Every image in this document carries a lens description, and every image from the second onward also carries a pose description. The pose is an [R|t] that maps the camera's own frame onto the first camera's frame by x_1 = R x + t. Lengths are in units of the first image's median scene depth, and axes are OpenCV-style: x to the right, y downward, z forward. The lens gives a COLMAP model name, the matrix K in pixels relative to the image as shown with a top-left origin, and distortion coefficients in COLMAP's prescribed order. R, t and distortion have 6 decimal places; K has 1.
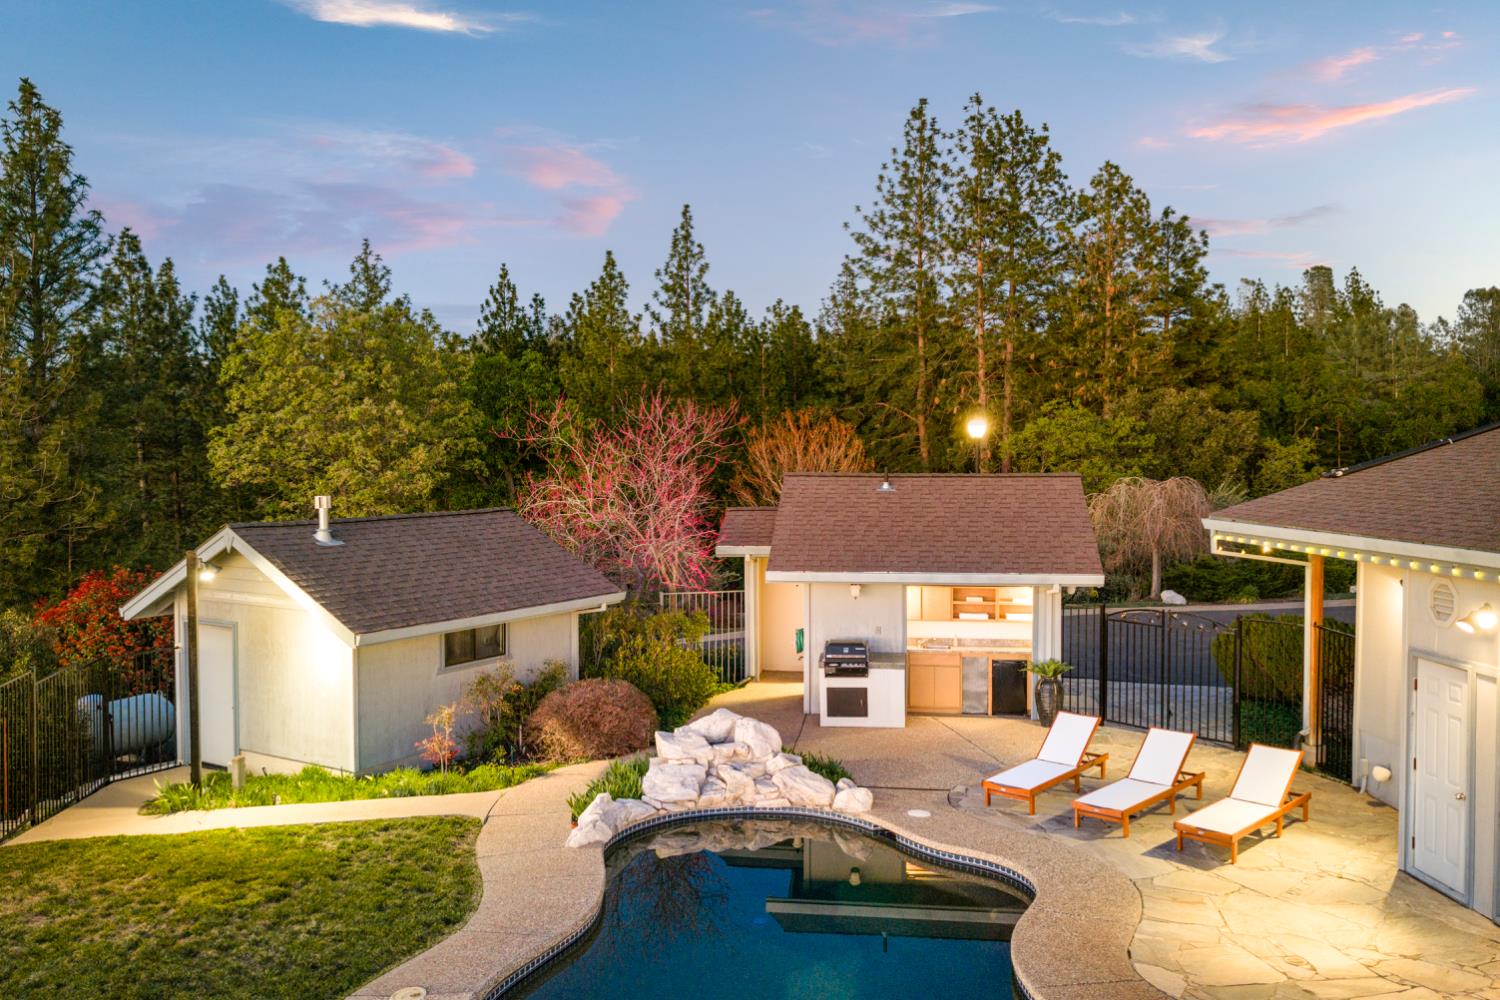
lens RADIAL K [[1237.3, 0, 750.0], [0, 1237.3, 500.0], [0, 0, 1]] dist [0.007139, -0.013045]
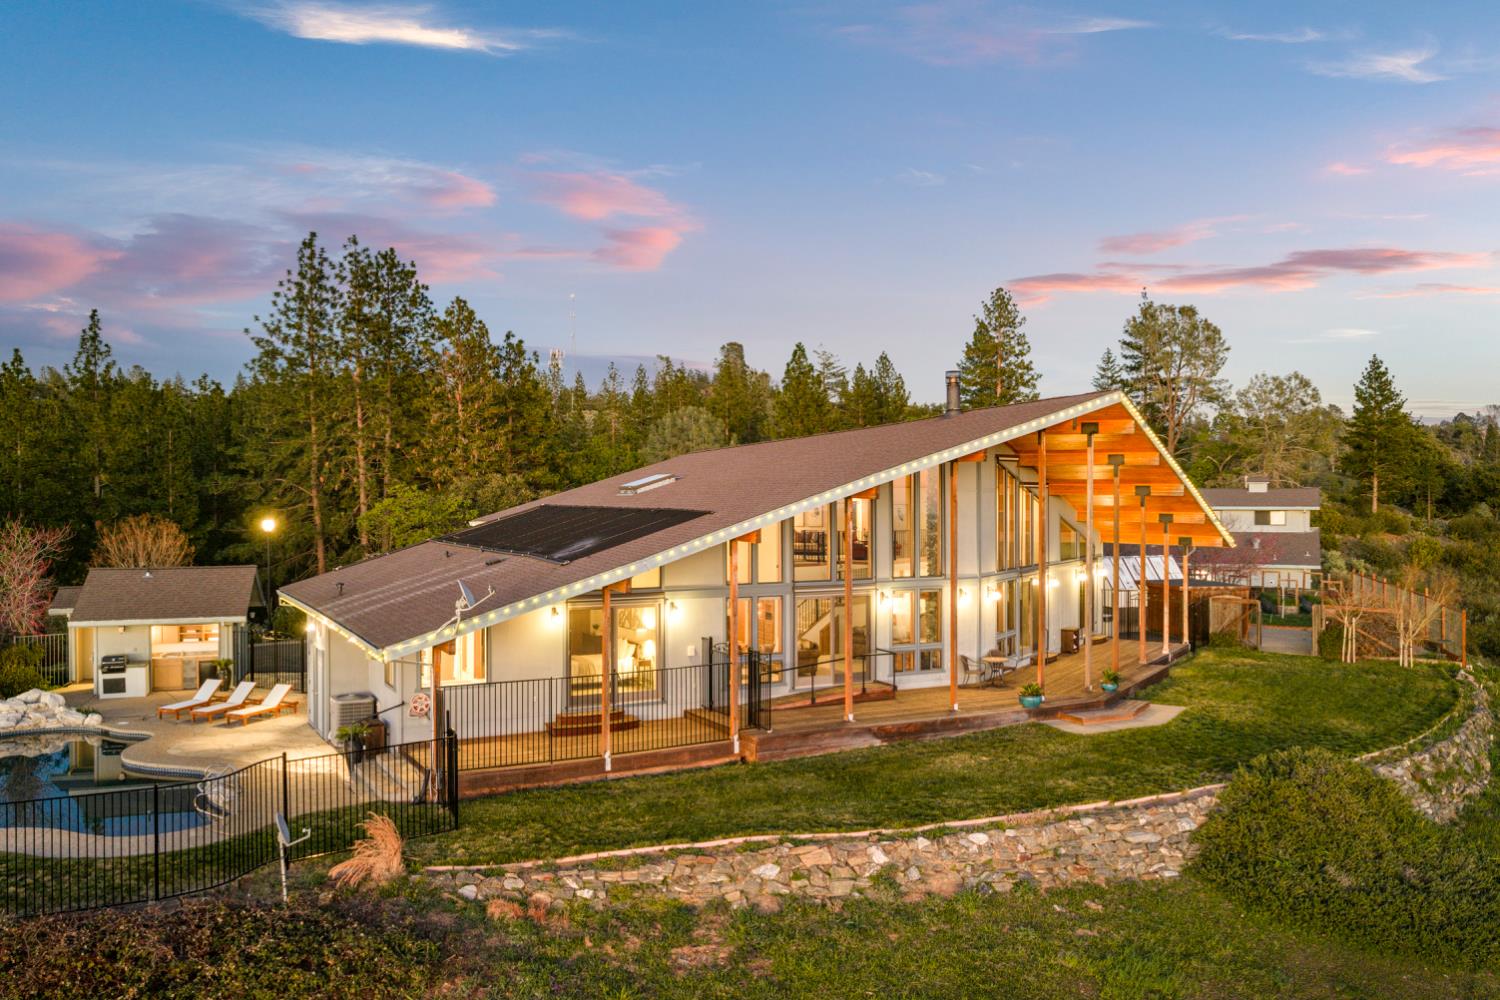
lens RADIAL K [[1237.3, 0, 750.0], [0, 1237.3, 500.0], [0, 0, 1]] dist [0.007139, -0.013045]
pose [[0.919620, -0.003751, 0.392792, 0.058993], [0.017361, 0.999365, -0.031102, -0.013969], [-0.392426, 0.035421, 0.919101, -0.310149]]
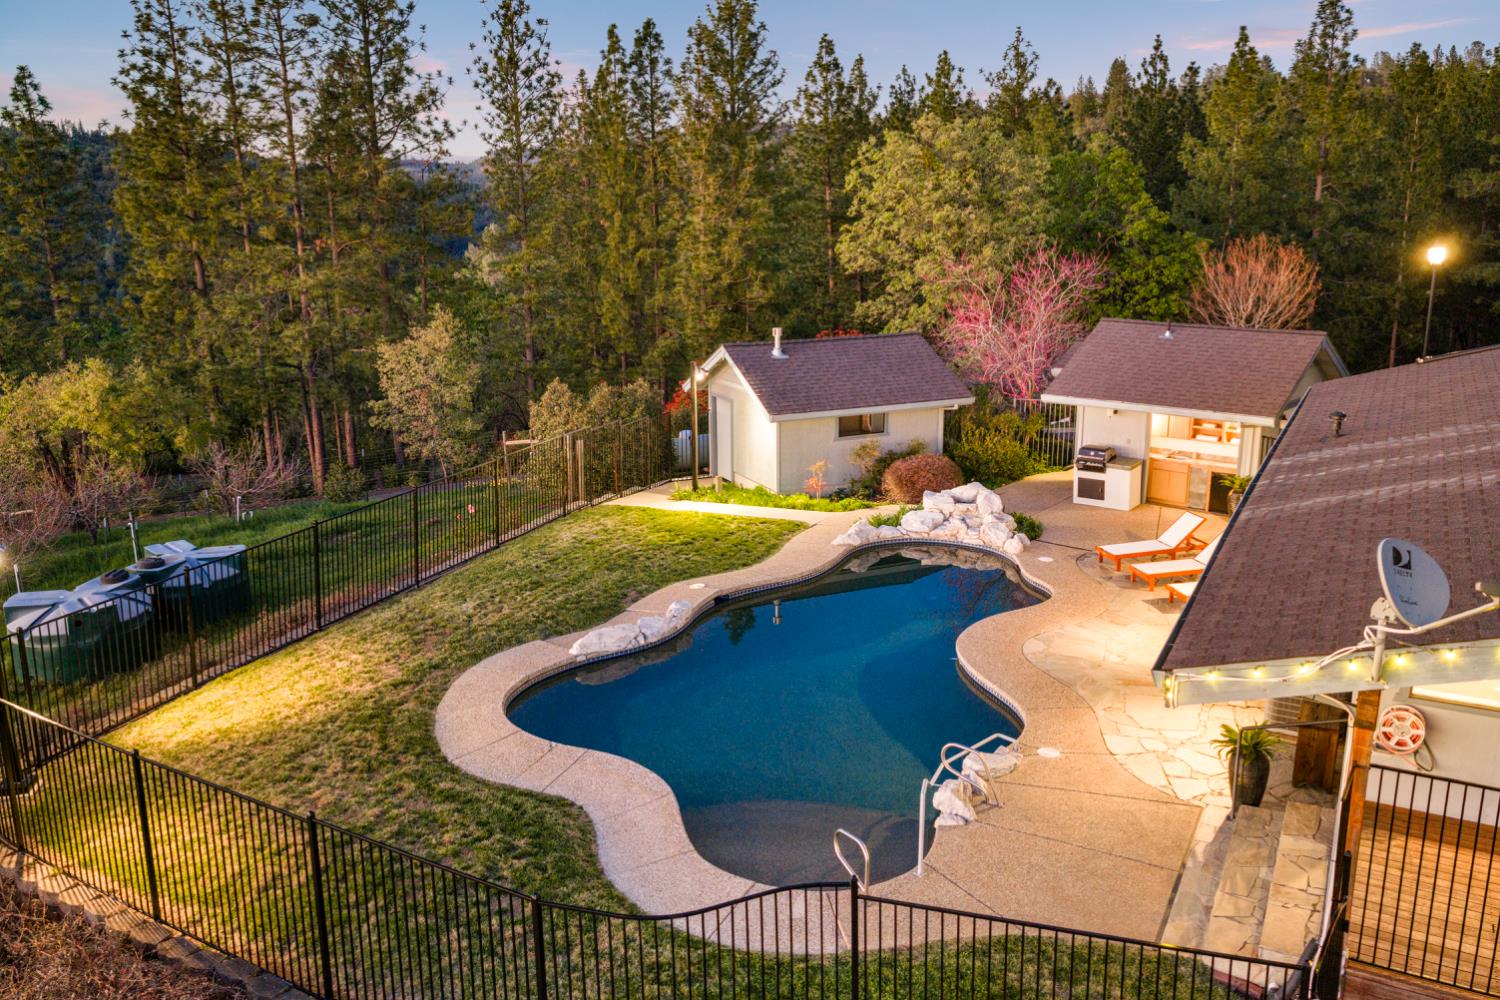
lens RADIAL K [[1237.3, 0, 750.0], [0, 1237.3, 500.0], [0, 0, 1]] dist [0.007139, -0.013045]
pose [[0.840653, 0.127786, -0.526282, 0.125495], [-0.017437, 0.977647, 0.209529, -0.029712], [0.541293, -0.166965, 0.824090, -0.101618]]
